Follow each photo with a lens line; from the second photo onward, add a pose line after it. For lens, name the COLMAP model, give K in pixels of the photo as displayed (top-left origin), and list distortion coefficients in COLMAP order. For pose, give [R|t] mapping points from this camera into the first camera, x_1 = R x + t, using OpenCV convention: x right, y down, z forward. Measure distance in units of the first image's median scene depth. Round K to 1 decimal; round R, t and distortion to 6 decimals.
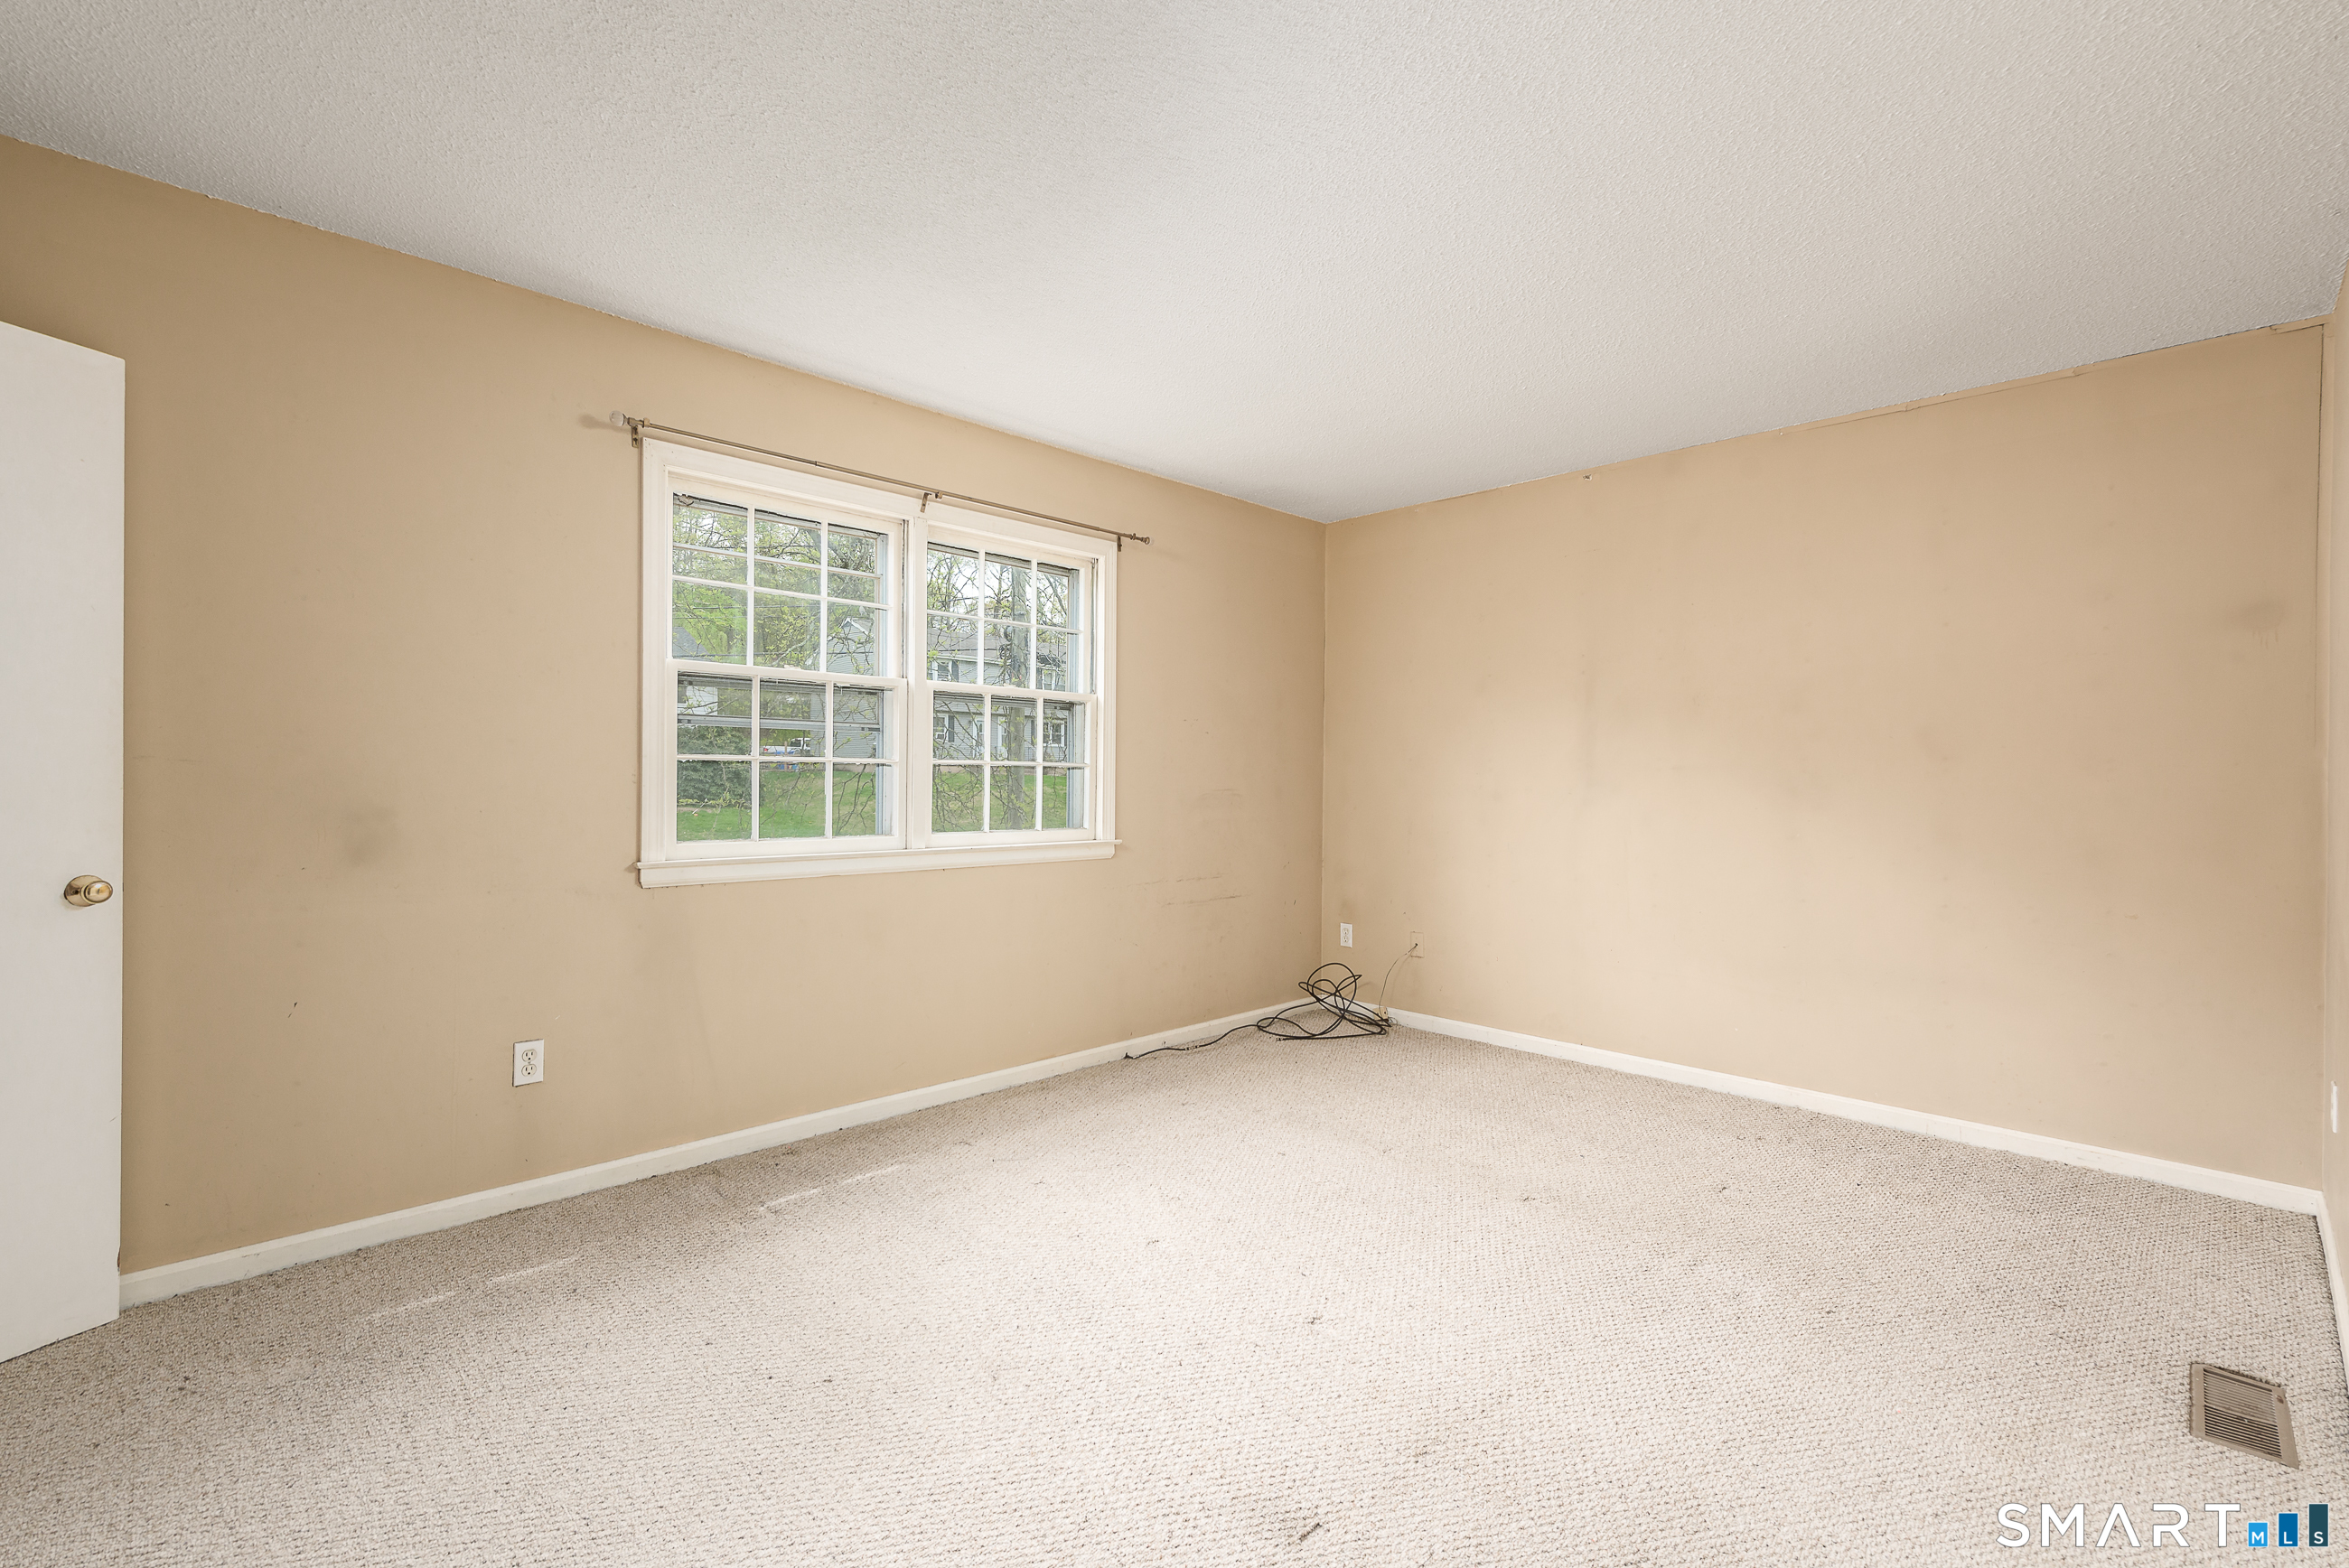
lens RADIAL K [[1033.1, 0, 1179.8], [0, 1033.1, 781.2], [0, 0, 1]] dist [0.018147, -0.000873]
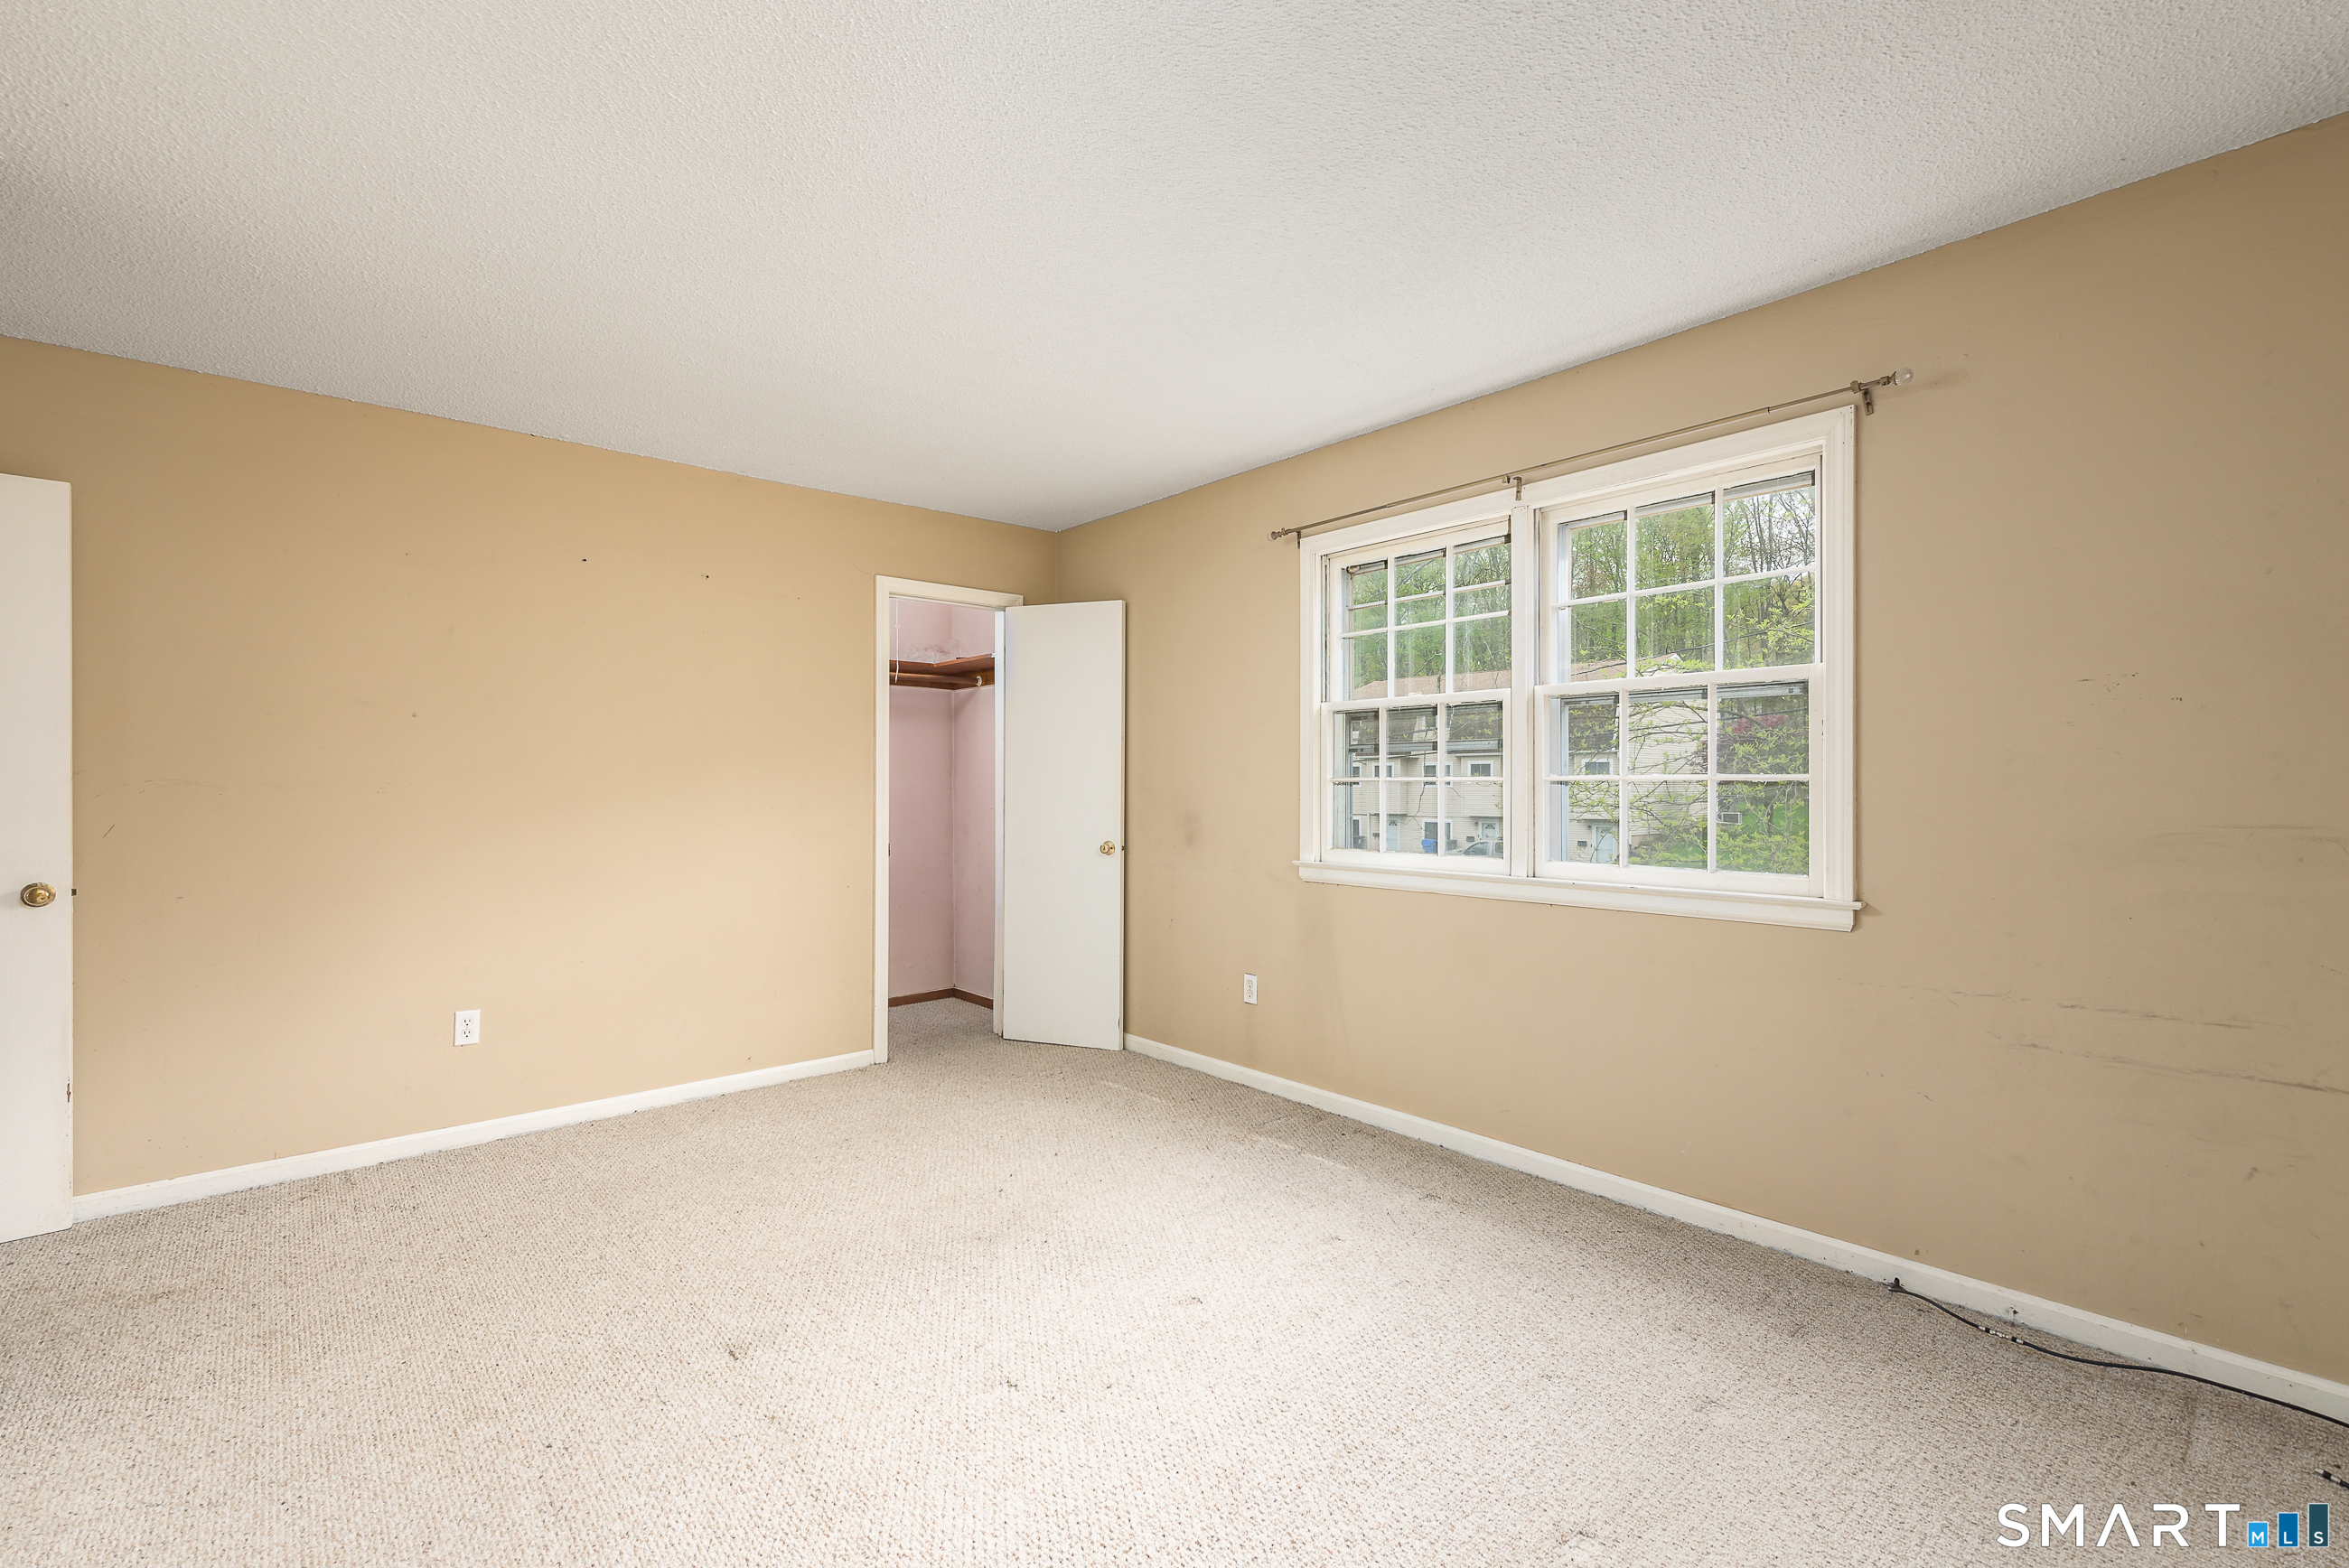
lens RADIAL K [[1033.1, 0, 1160.7], [0, 1033.1, 784.2], [0, 0, 1]] dist [0.018147, -0.000873]
pose [[-0.069626, -0.016880, -0.997430, 0.640531], [-0.008598, 0.999830, -0.016320, 0.003435], [0.997536, 0.007439, -0.069759, 0.729953]]
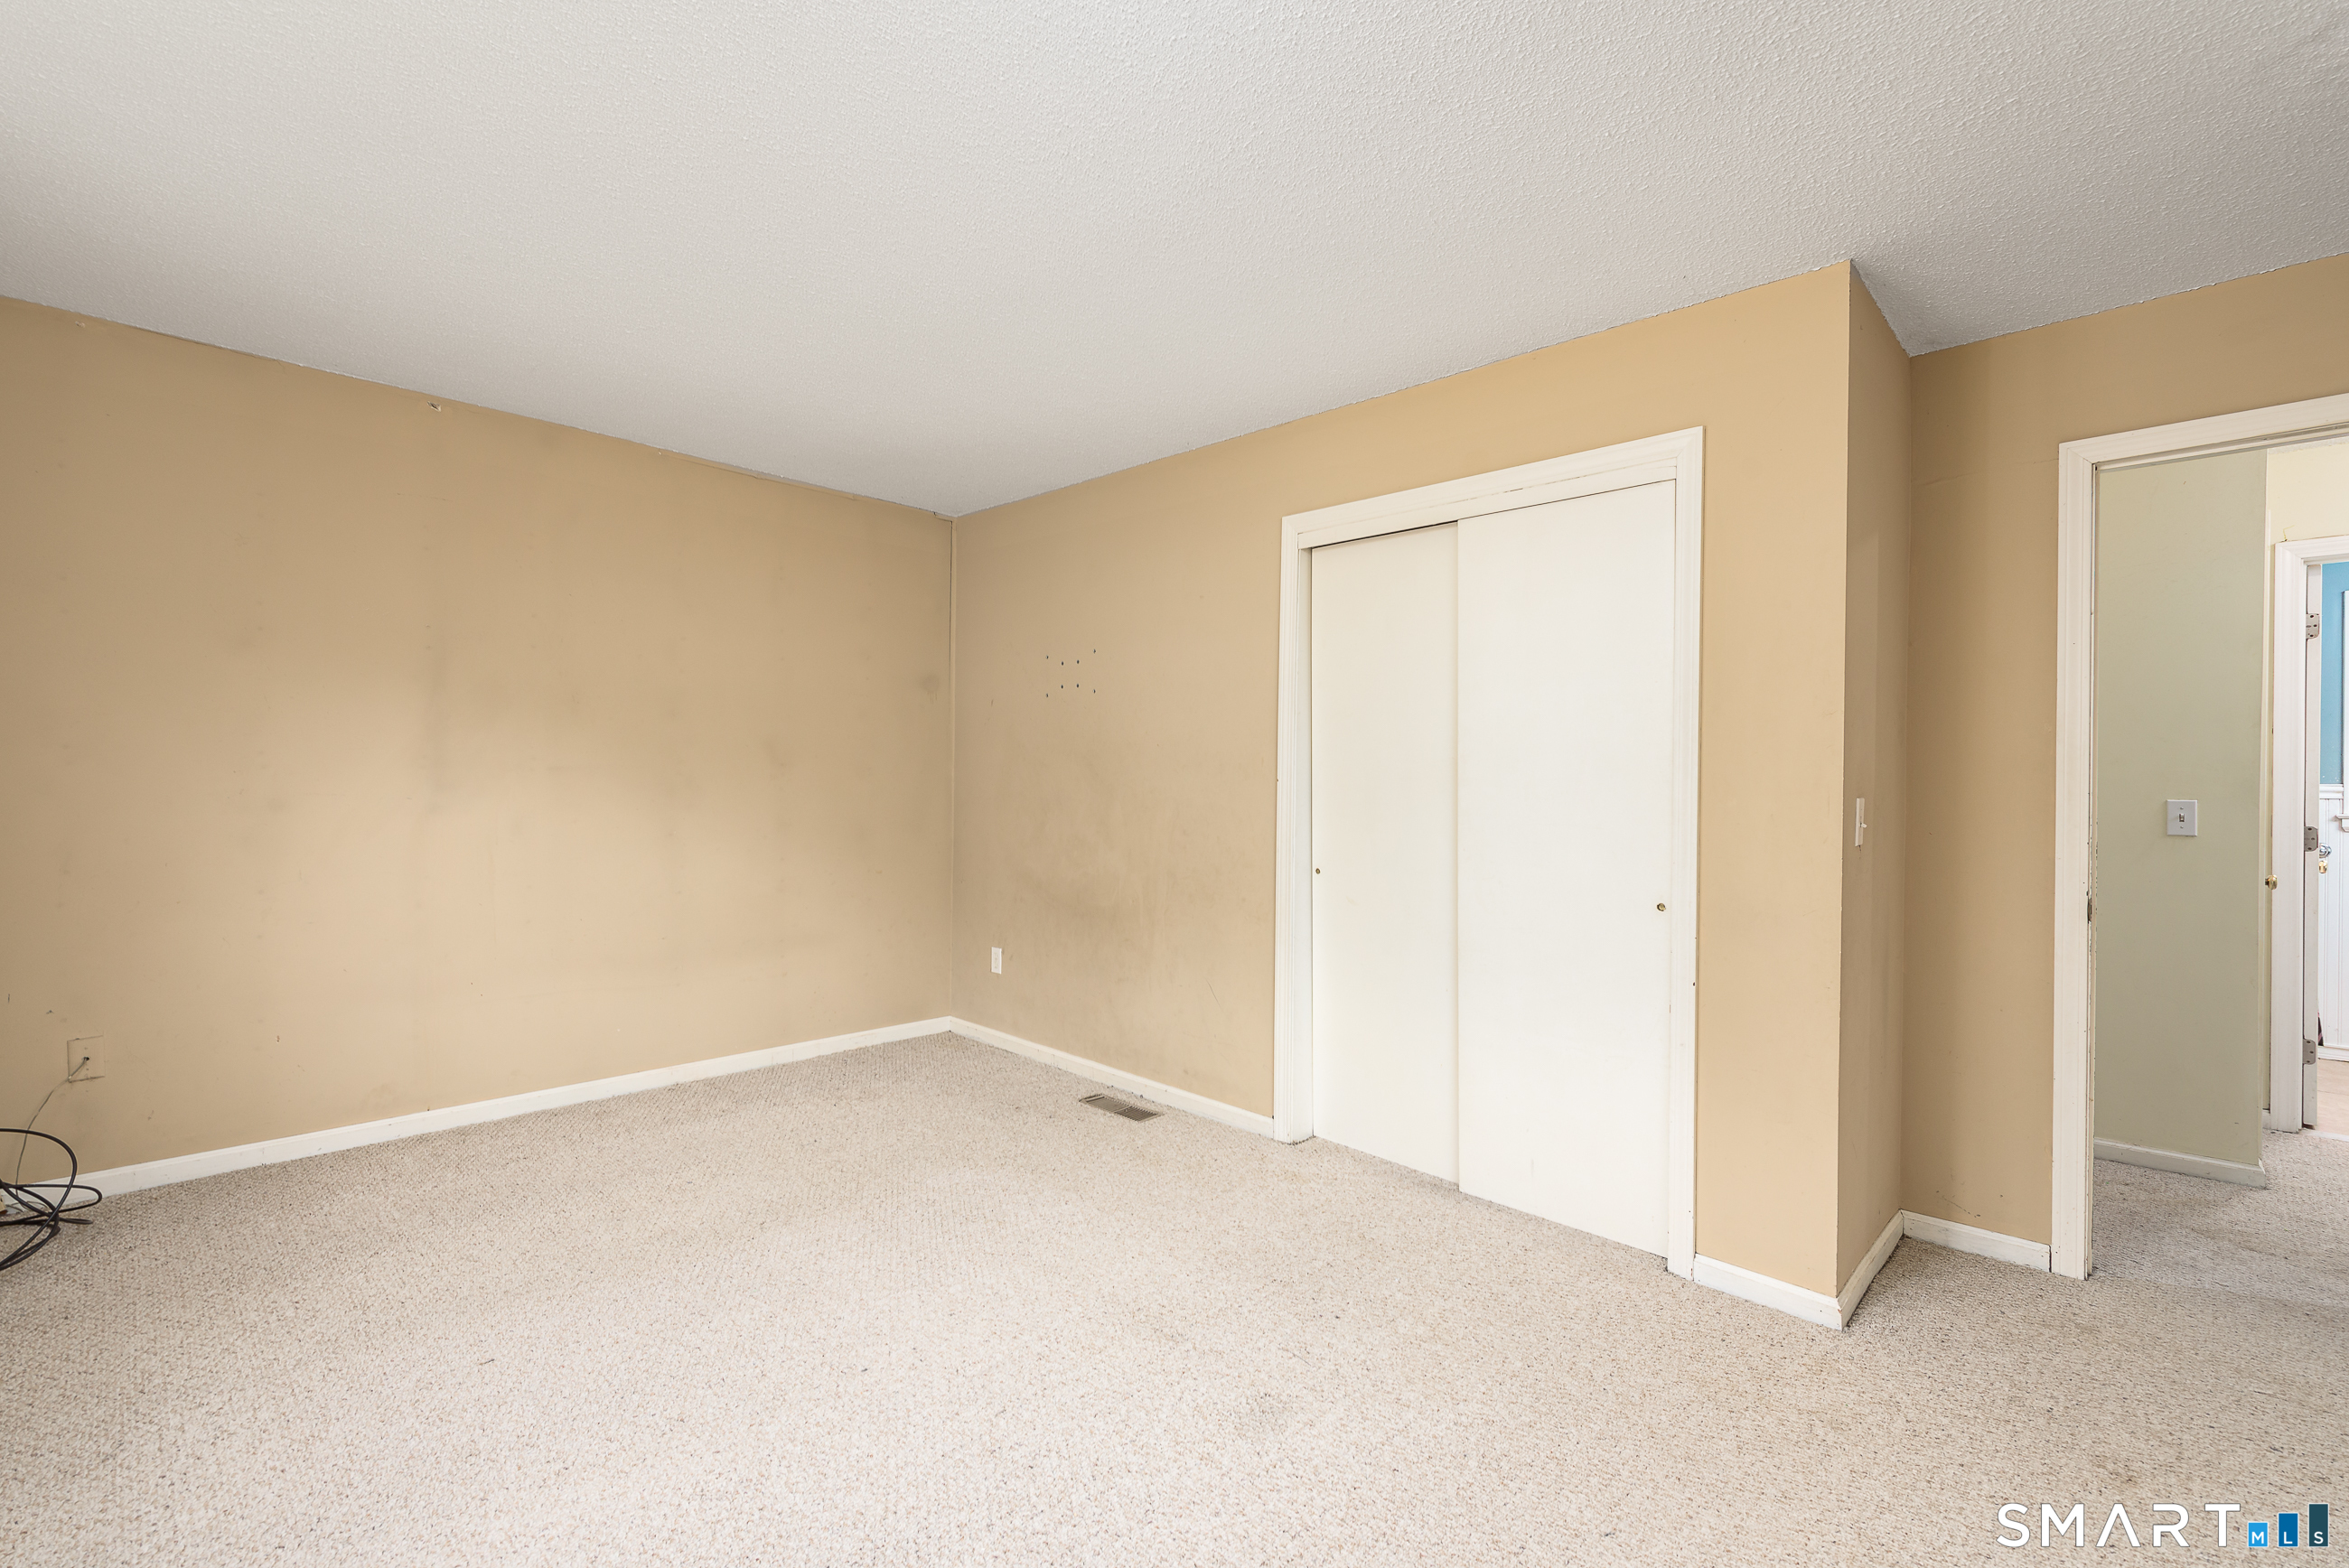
lens RADIAL K [[1033.1, 0, 1157.8], [0, 1033.1, 773.1], [0, 0, 1]] dist [0.018147, -0.000873]
pose [[-0.008847, 0.001093, 0.999960, -0.465328], [-0.007615, 0.999970, -0.001161, -0.011742], [-0.999932, -0.007625, -0.008838, 0.481649]]
